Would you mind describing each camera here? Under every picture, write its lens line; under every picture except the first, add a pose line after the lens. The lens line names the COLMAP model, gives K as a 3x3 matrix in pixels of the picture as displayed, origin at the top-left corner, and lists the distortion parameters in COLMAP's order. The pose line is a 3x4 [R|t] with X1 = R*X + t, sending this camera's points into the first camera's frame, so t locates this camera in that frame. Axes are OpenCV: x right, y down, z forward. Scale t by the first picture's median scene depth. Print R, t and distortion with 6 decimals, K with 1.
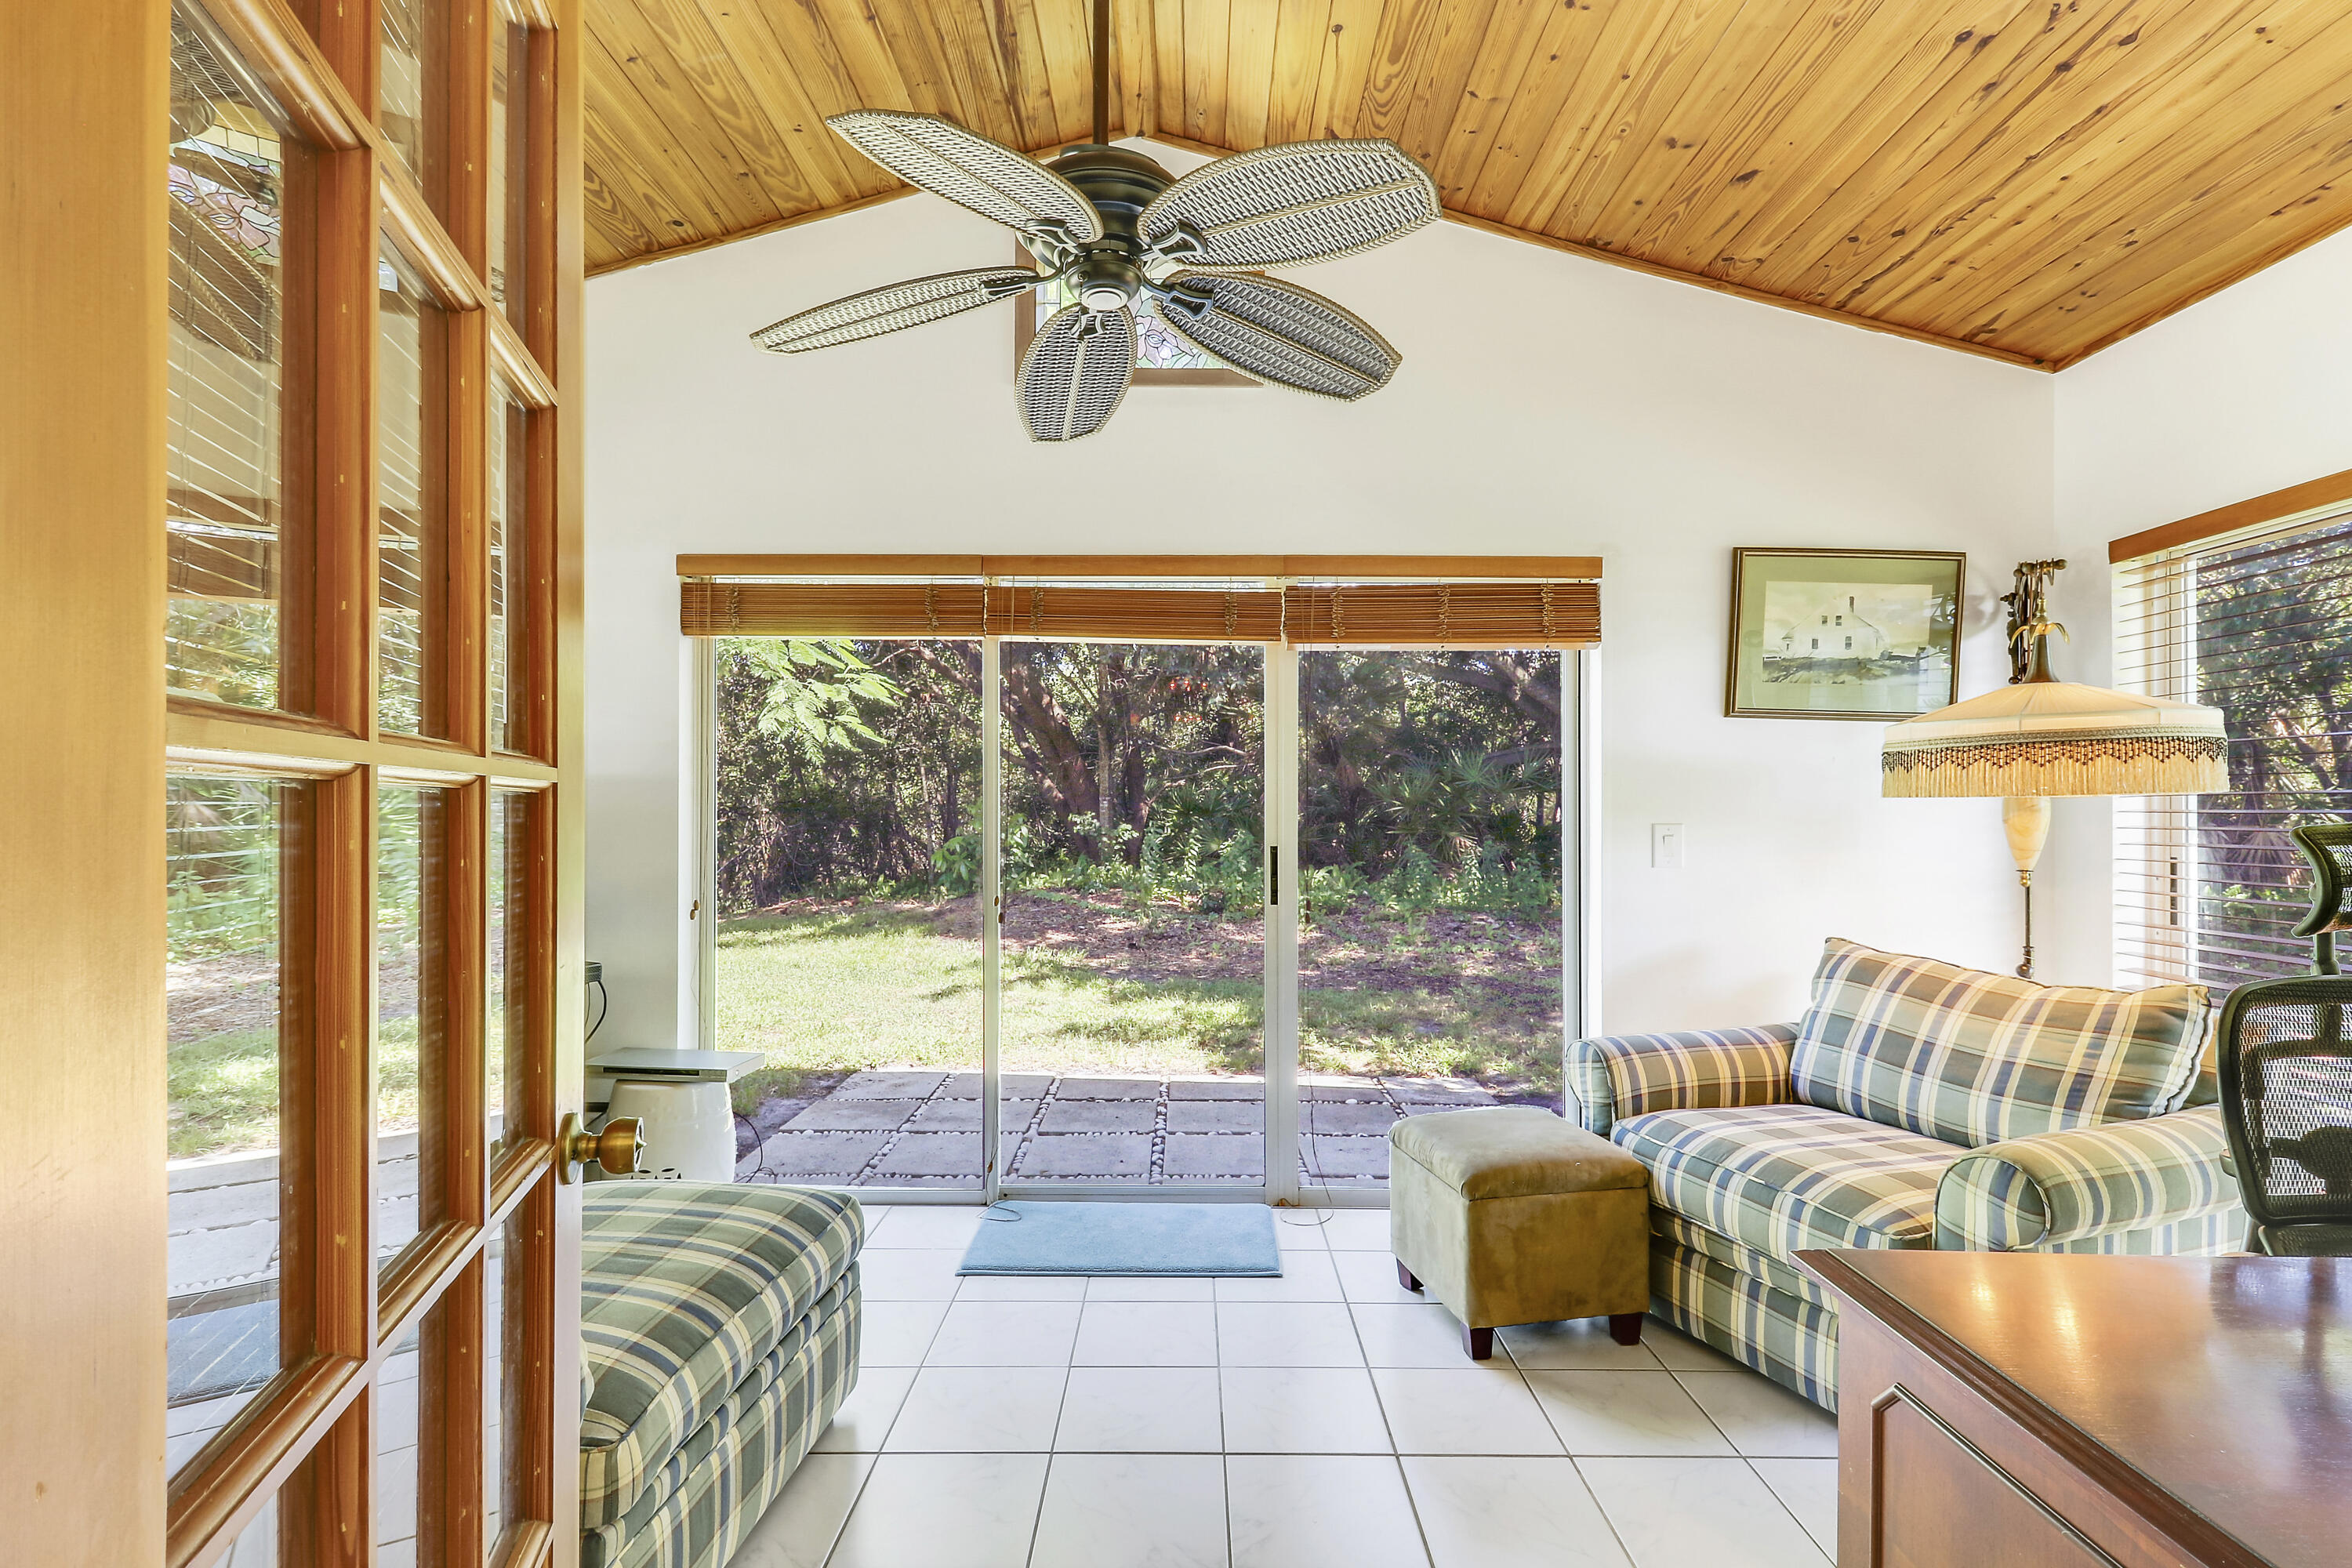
lens RADIAL K [[1081.1, 0, 1177.9], [0, 1081.1, 792.2], [0, 0, 1]] dist [-0.024498, -0.000088]
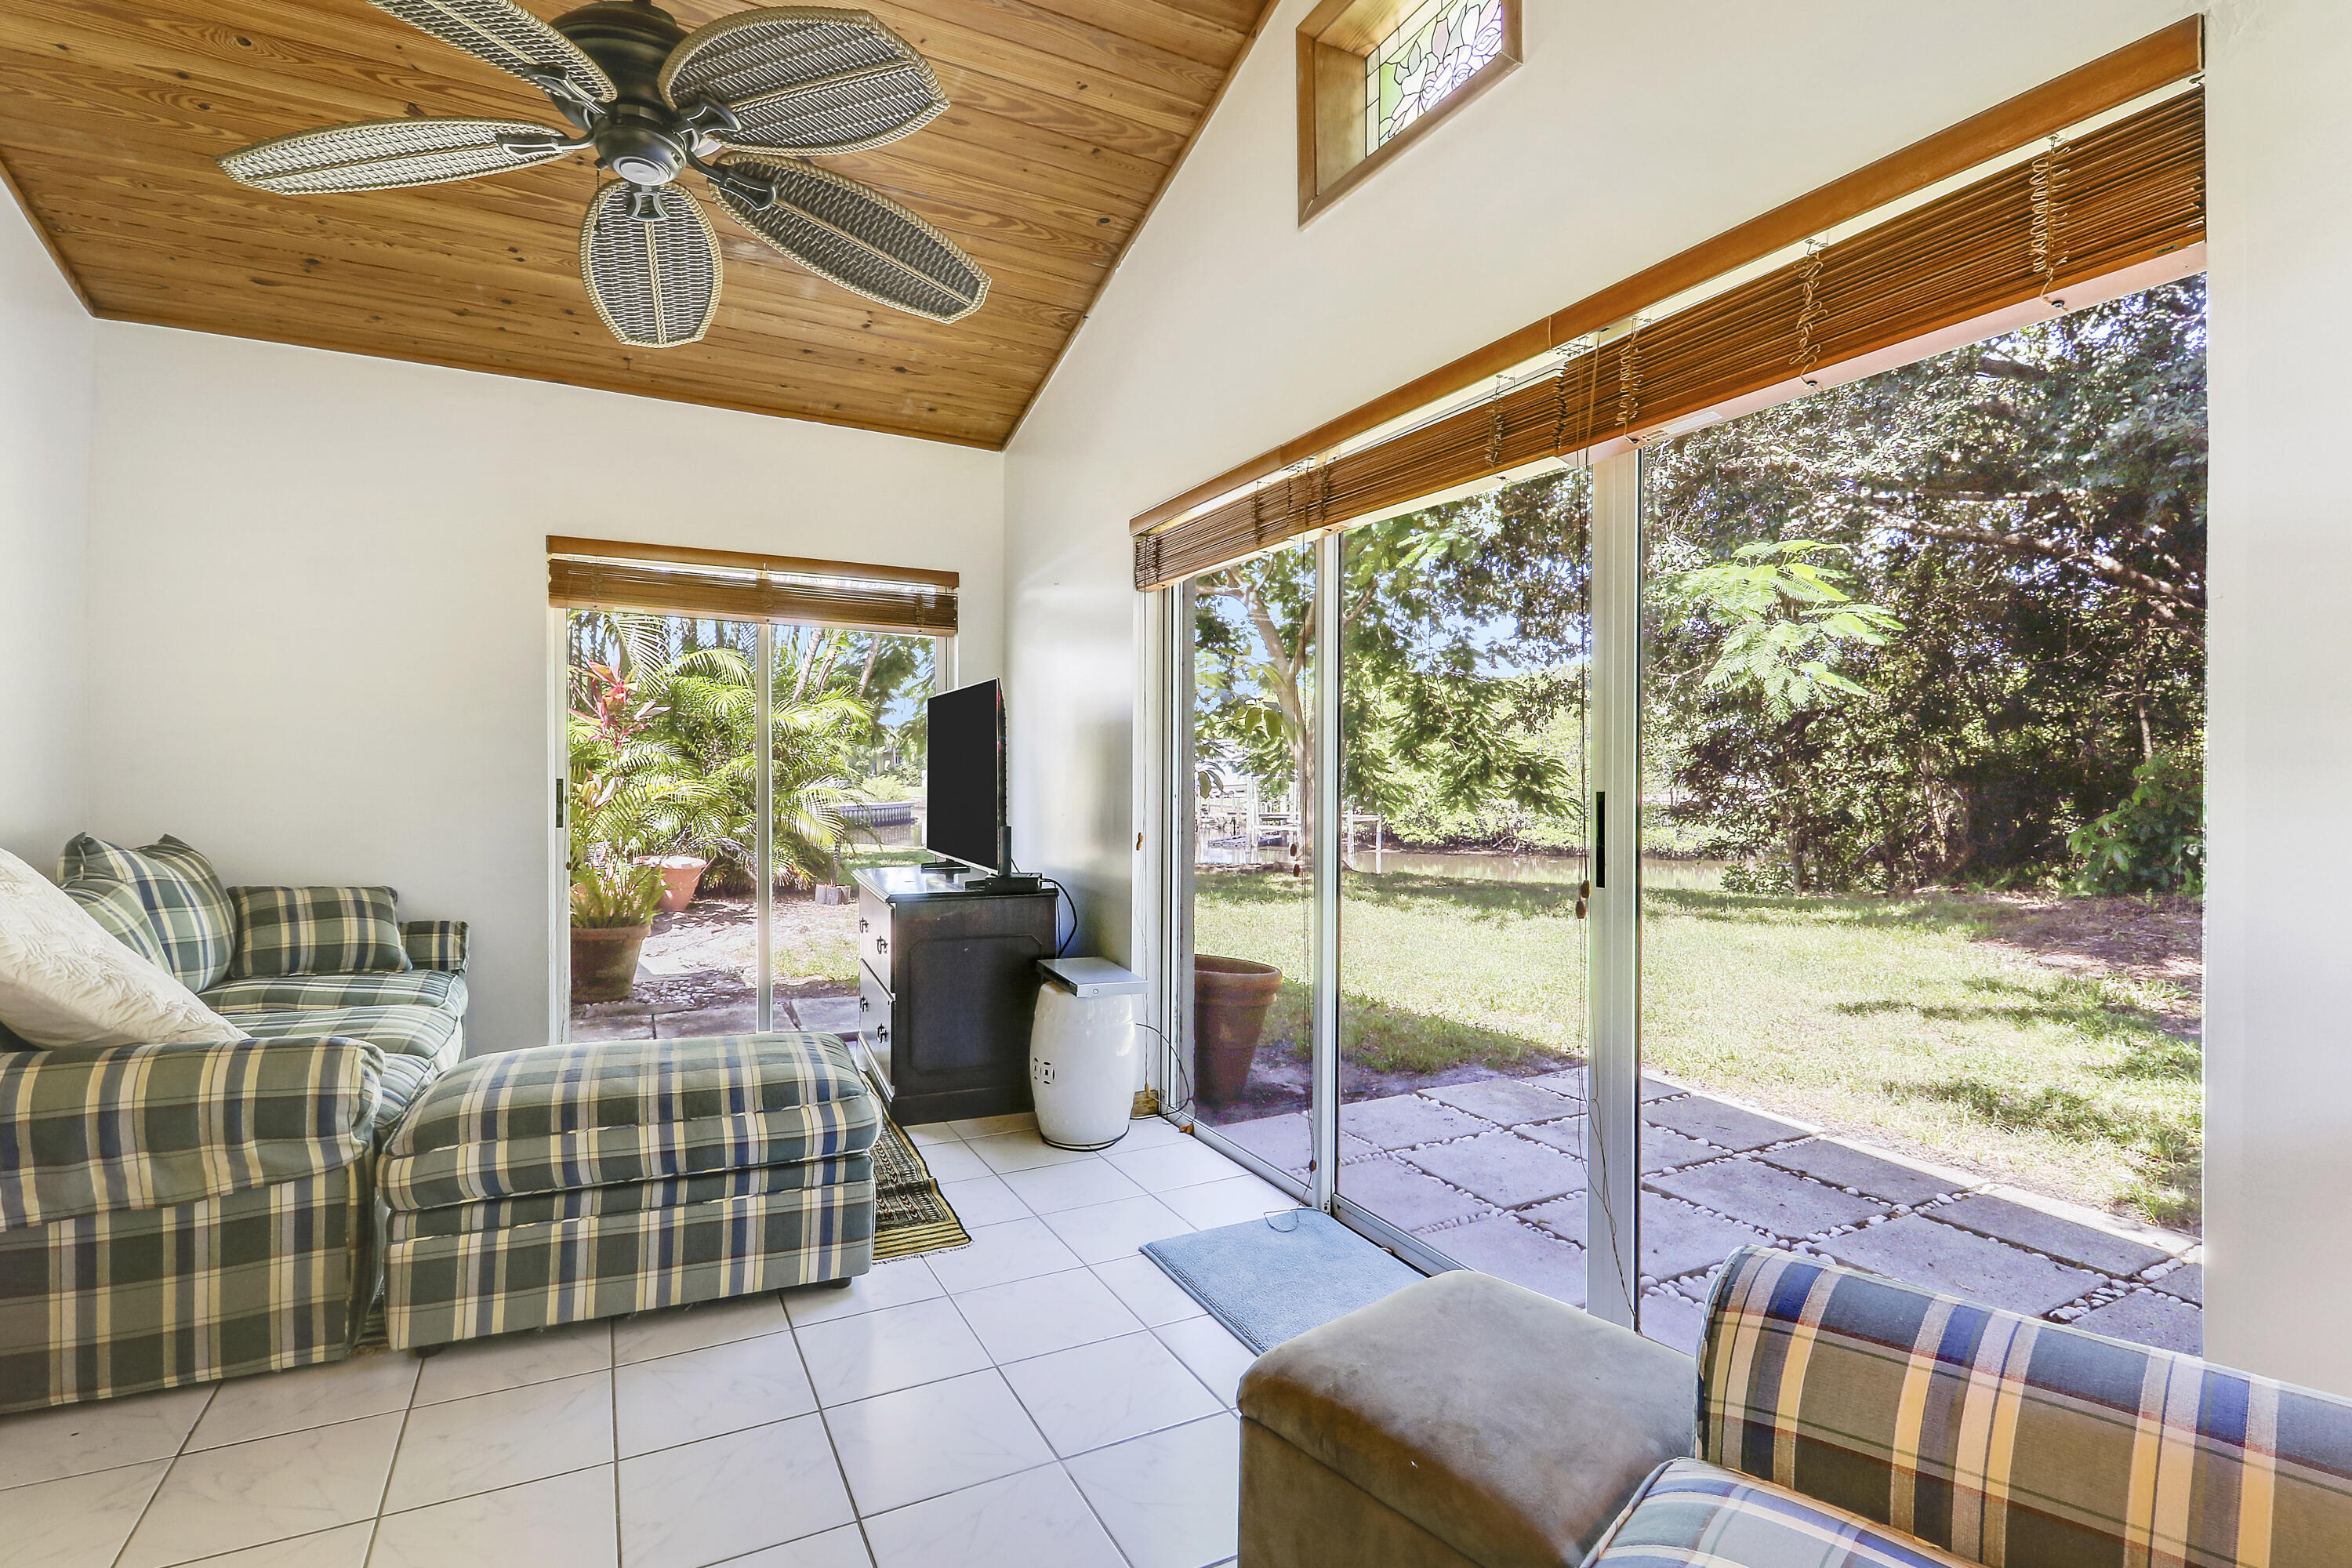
lens RADIAL K [[1081.1, 0, 1170.4], [0, 1081.1, 787.3], [0, 0, 1]] dist [-0.024498, -0.000088]
pose [[0.468240, 0.011421, -0.883527, 0.375286], [0.004105, 0.999878, 0.015100, 0.026546], [0.883592, -0.010697, 0.468136, 0.360414]]
